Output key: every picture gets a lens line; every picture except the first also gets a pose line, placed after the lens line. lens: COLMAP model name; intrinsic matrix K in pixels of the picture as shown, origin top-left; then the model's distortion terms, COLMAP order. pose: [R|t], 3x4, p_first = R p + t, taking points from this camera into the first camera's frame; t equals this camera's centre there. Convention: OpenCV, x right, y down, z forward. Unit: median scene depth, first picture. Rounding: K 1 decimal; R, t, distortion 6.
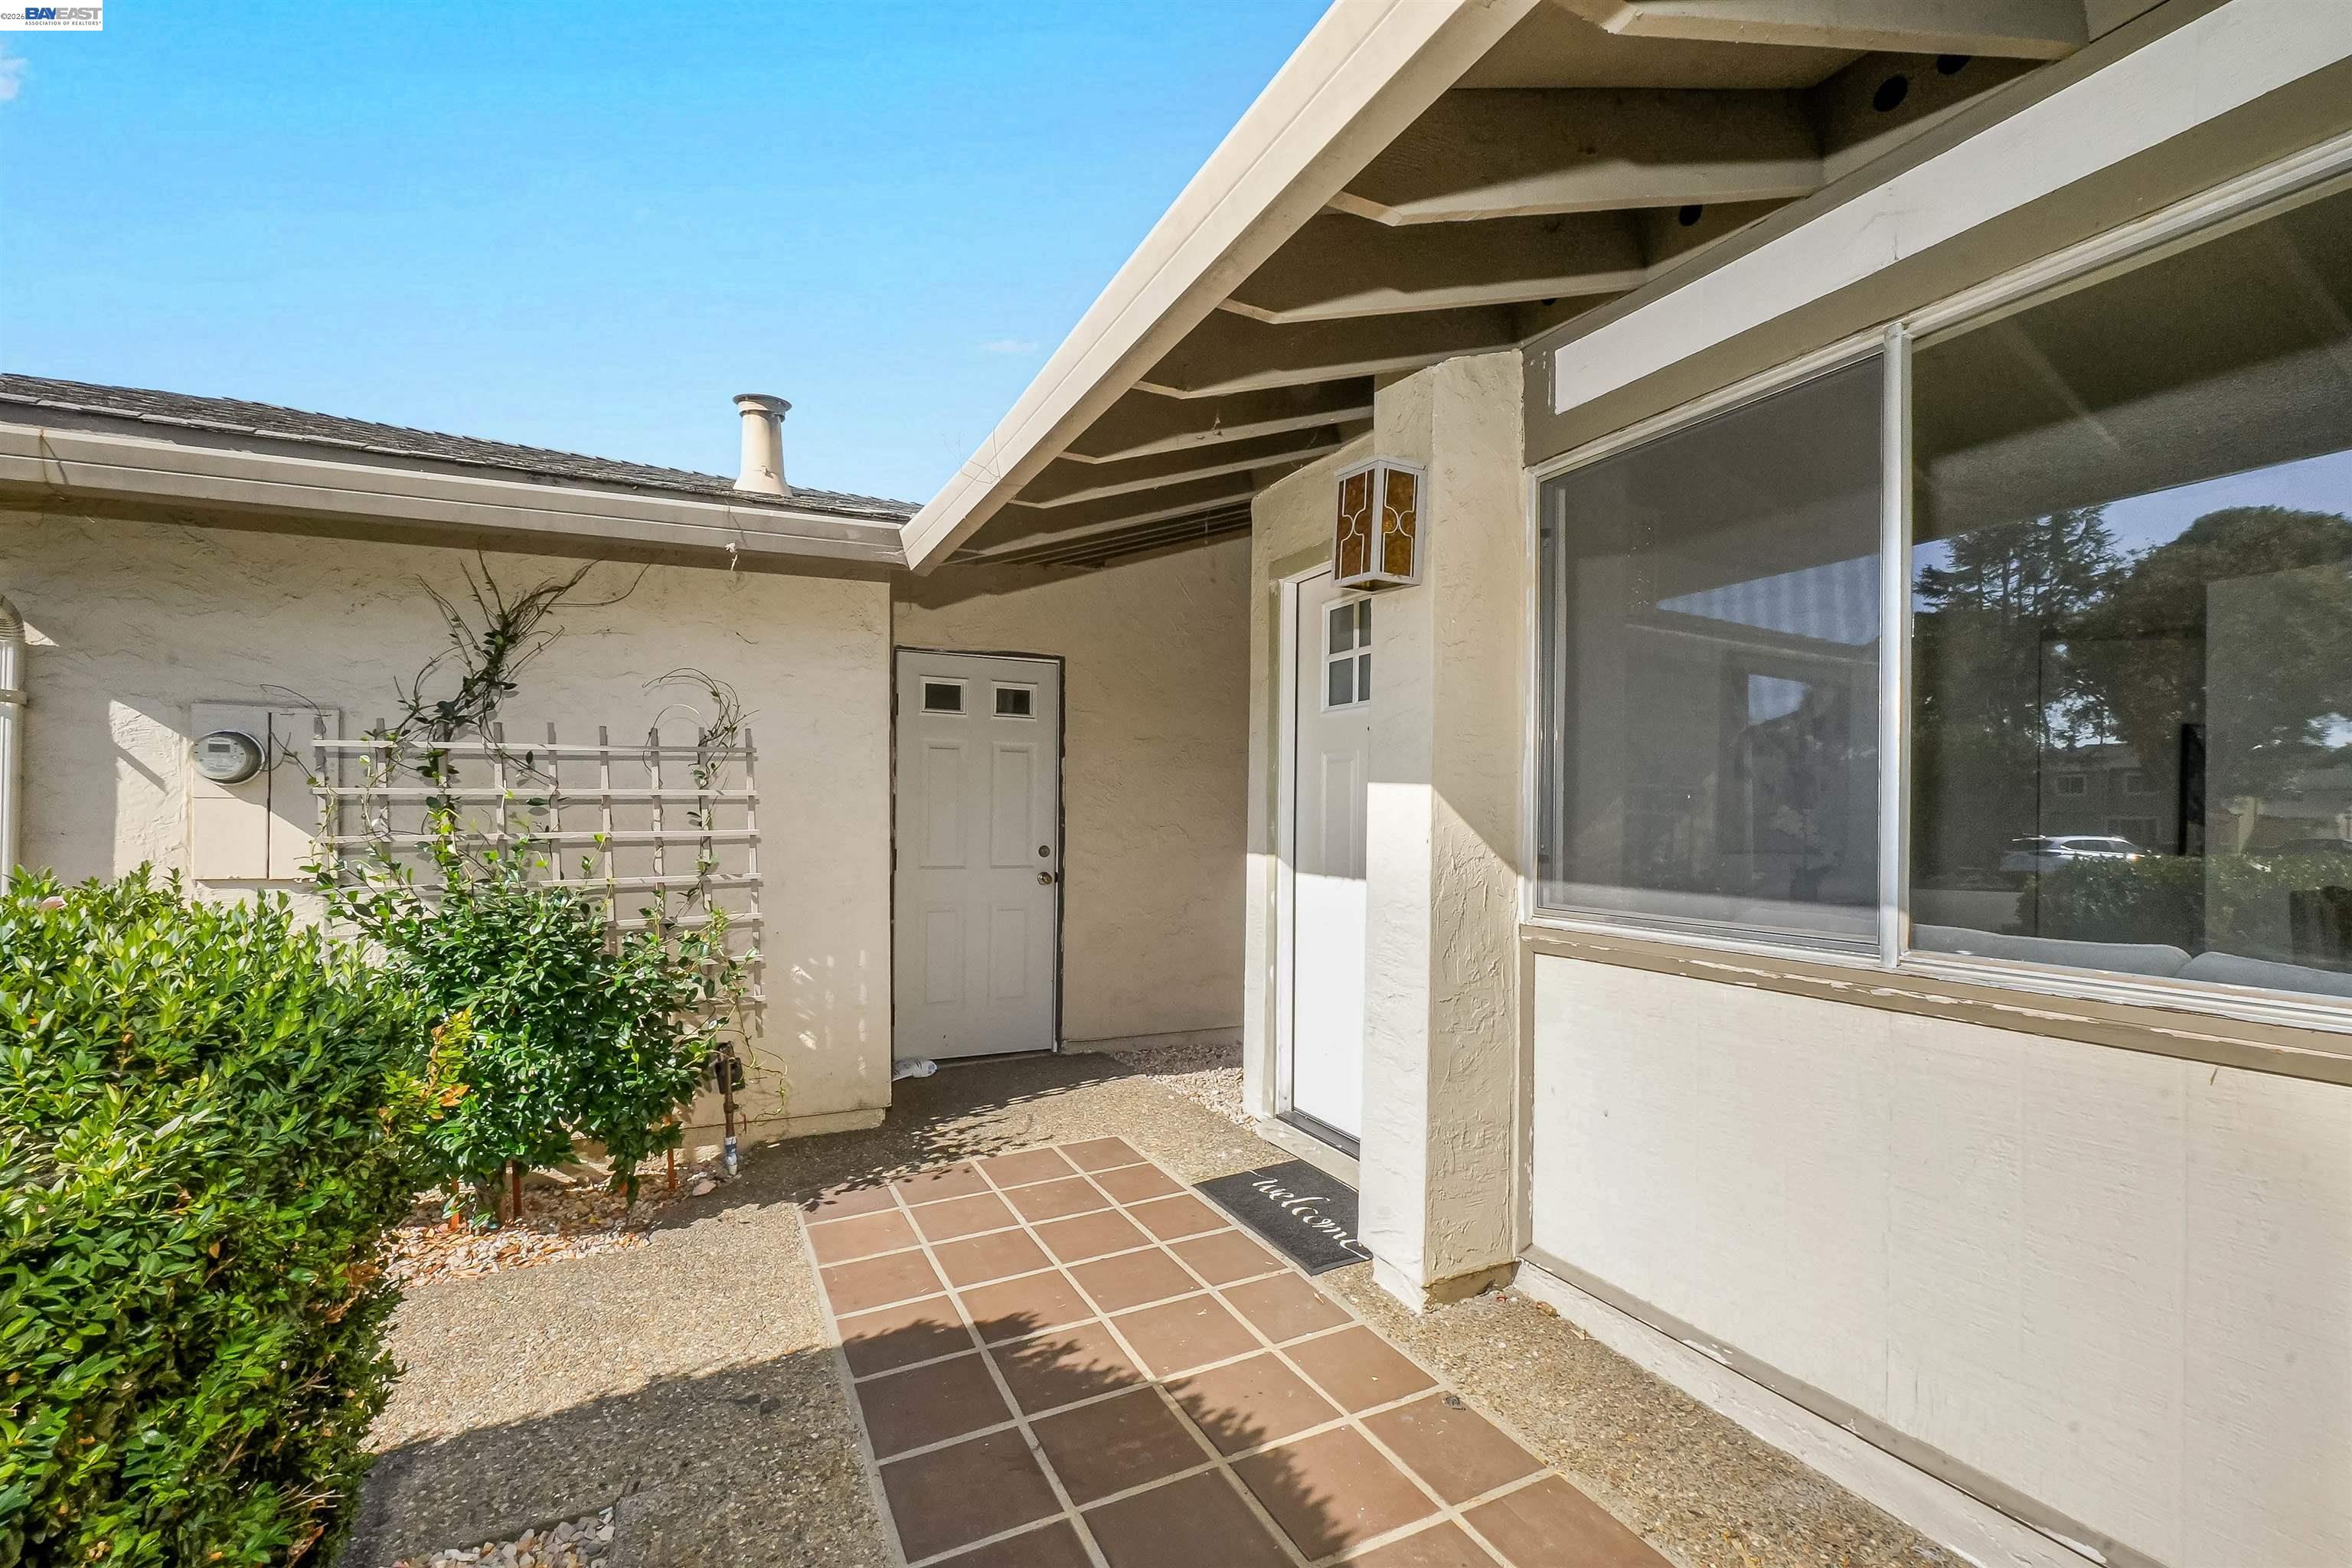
lens RADIAL K [[1043.5, 0, 1175.1], [0, 1043.5, 819.5], [0, 0, 1]] dist [-0.001899, -0.000154]
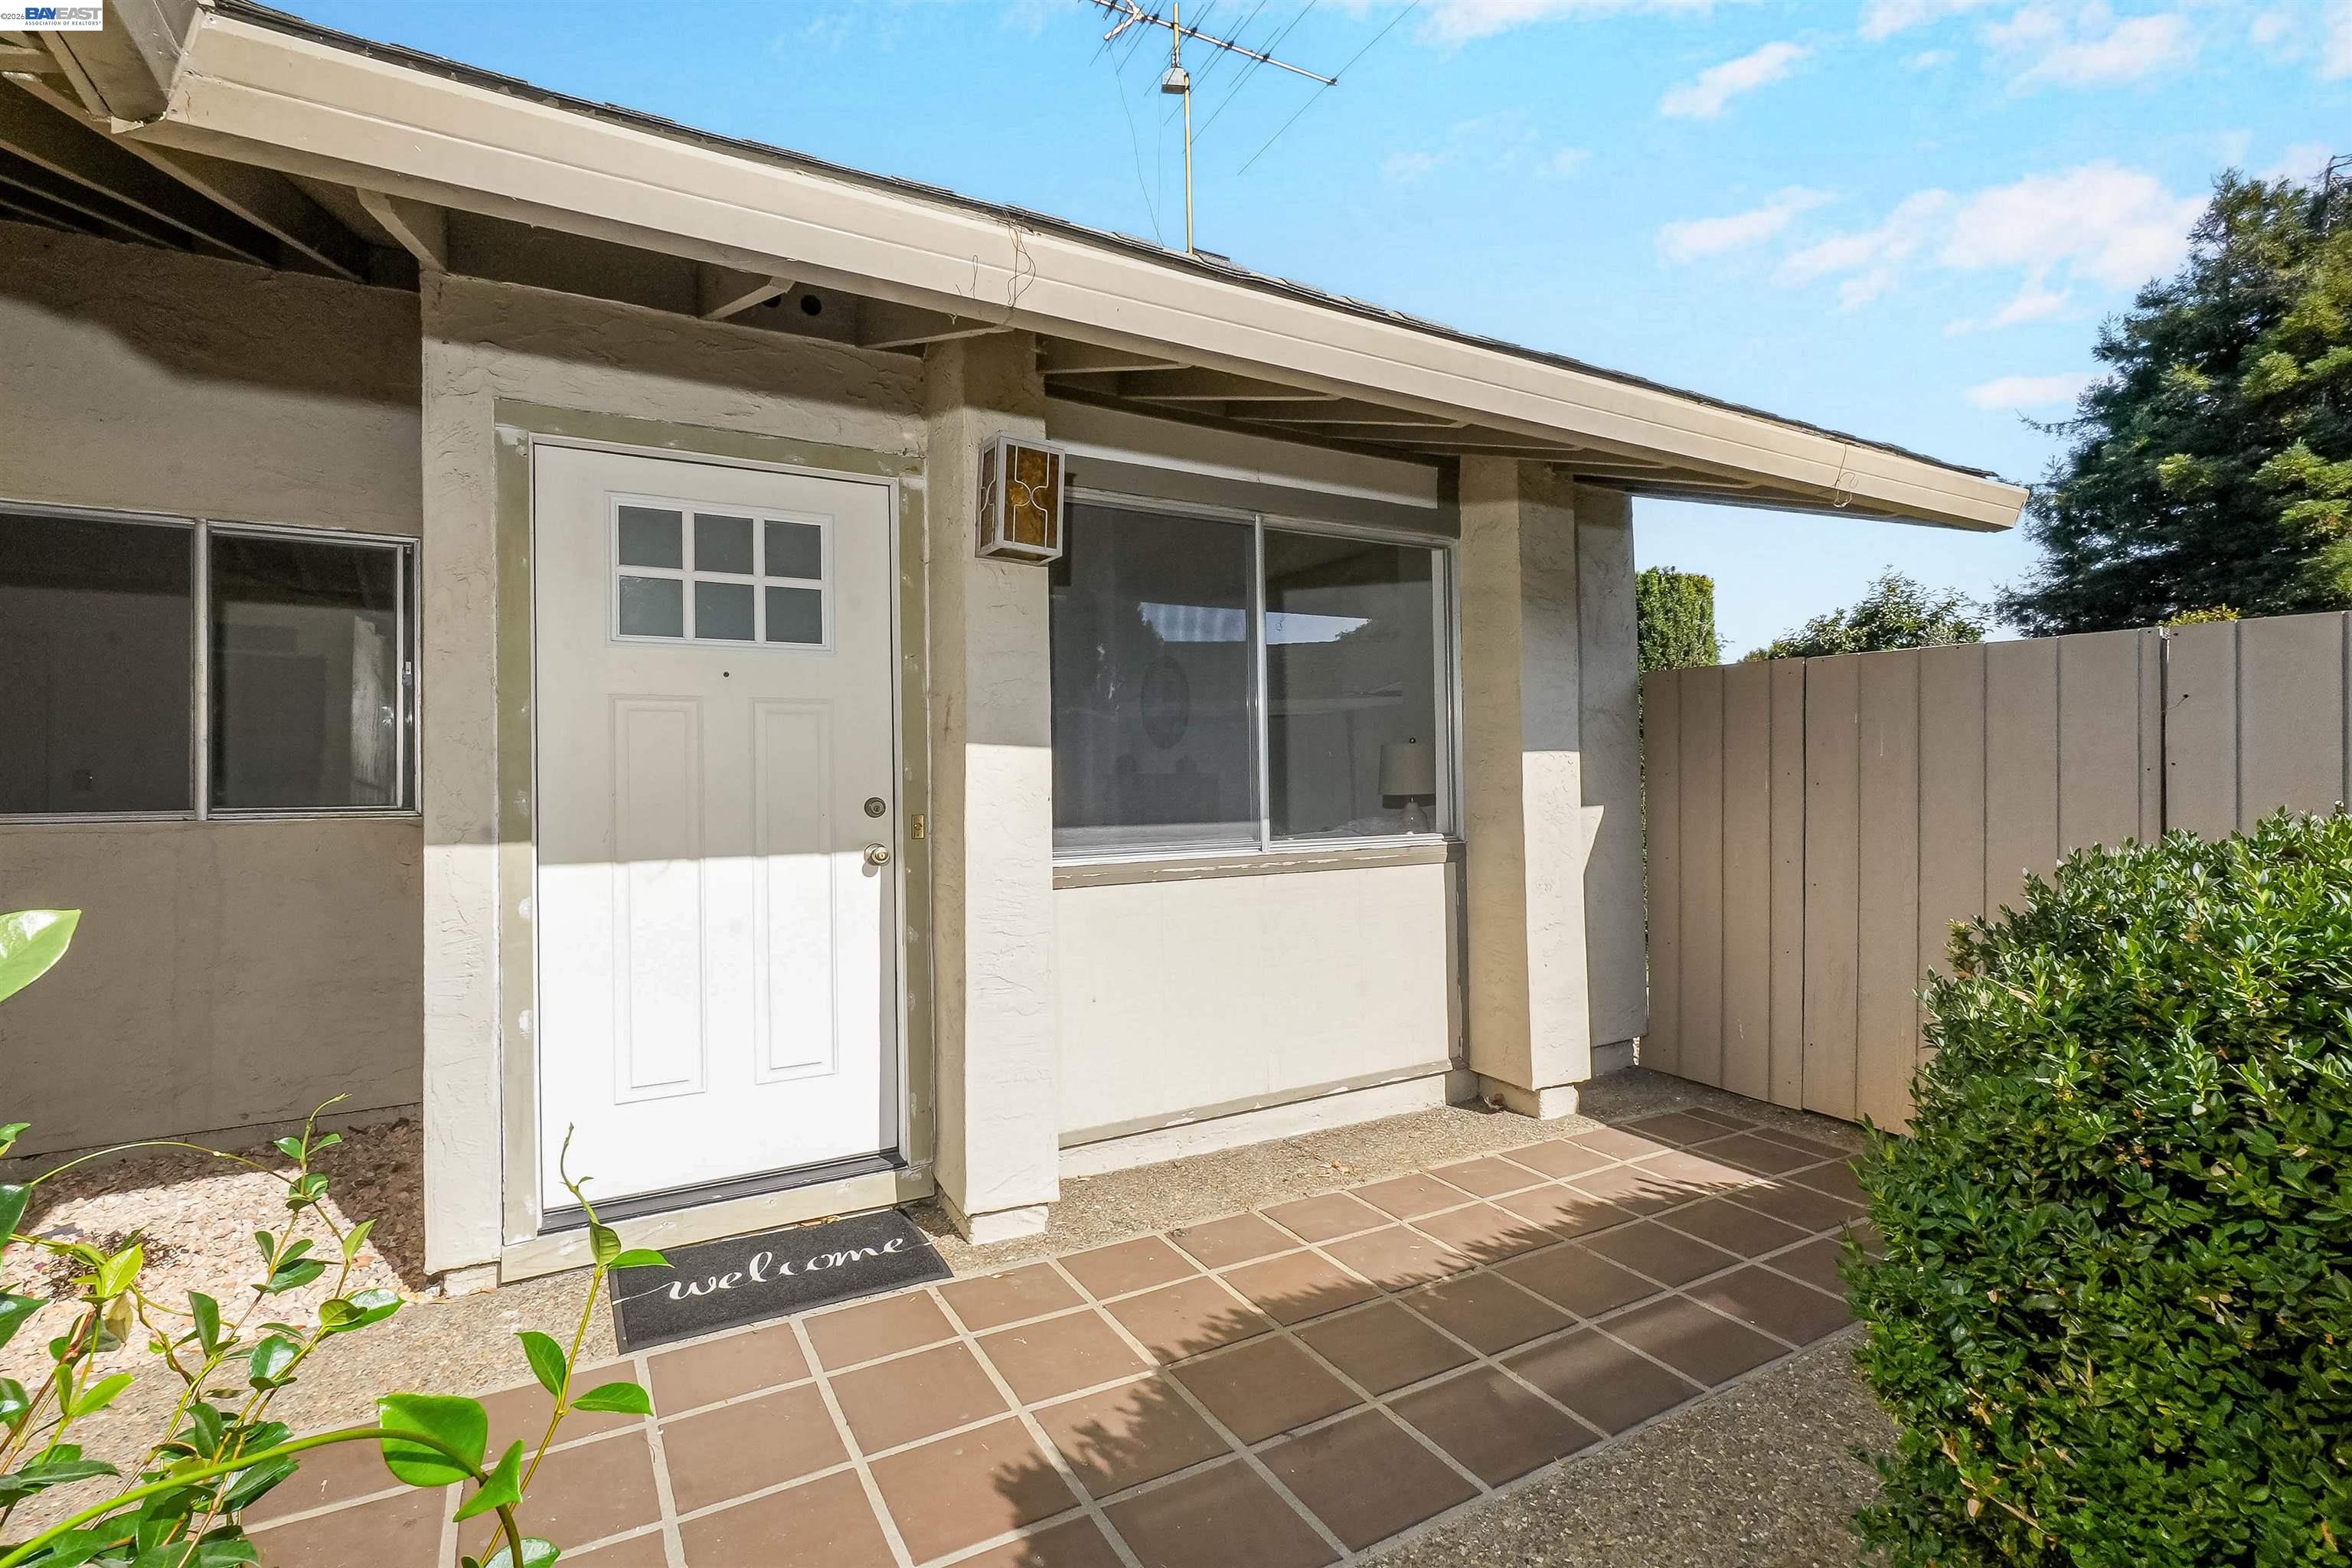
lens RADIAL K [[1039.0, 0, 1181.0], [0, 1039.0, 769.1], [0, 0, 1]] dist [-0.004431, -0.000408]
pose [[-0.064487, -0.001766, 0.997917, -0.979541], [0.012330, 0.999921, 0.002567, -0.013243], [-0.997842, 0.012470, -0.064460, 1.047376]]
